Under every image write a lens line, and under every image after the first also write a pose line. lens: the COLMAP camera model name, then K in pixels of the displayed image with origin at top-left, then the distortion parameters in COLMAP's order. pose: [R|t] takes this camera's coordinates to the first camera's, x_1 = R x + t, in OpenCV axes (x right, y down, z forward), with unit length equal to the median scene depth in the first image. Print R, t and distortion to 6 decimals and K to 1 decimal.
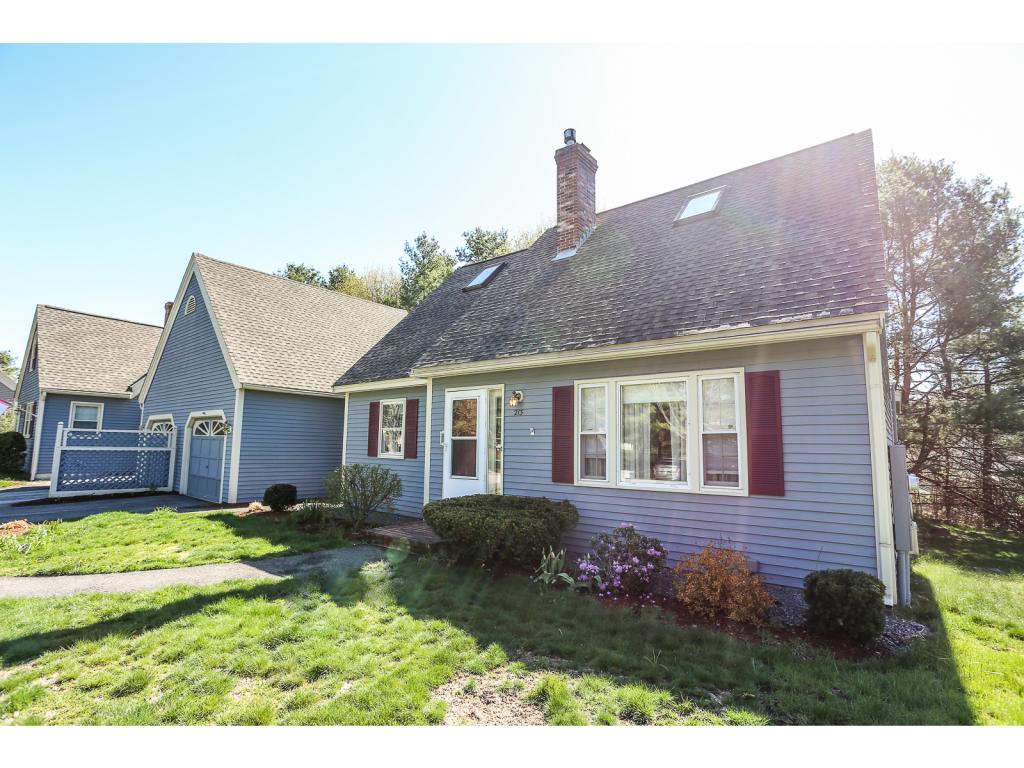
lens RADIAL K [[492.3, 0, 512.0], [0, 492.3, 384.0], [0, 0, 1]] dist [-0.082703, 0.039412]
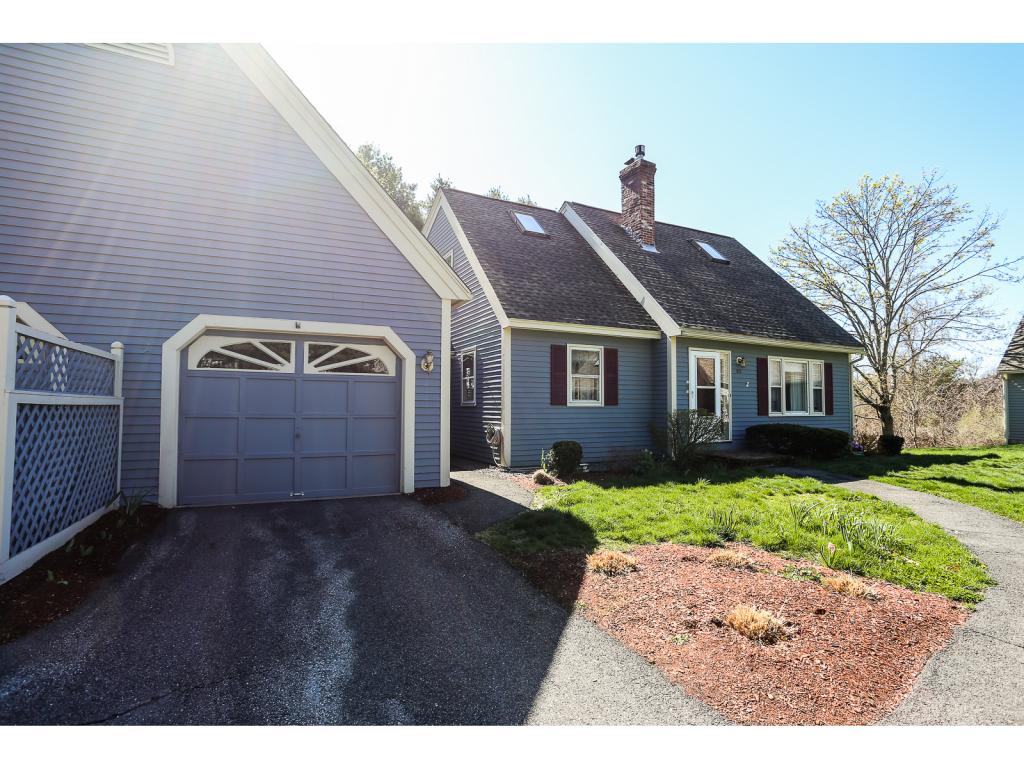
lens RADIAL K [[516.5, 0, 506.4], [0, 516.5, 386.4], [0, 0, 1]] dist [-0.063851, 0.029637]
pose [[0.413974, 0.029632, 0.909806, -1.502720], [-0.107905, 0.994021, 0.016723, 0.135902], [-0.903871, -0.105095, 0.414696, 0.876655]]
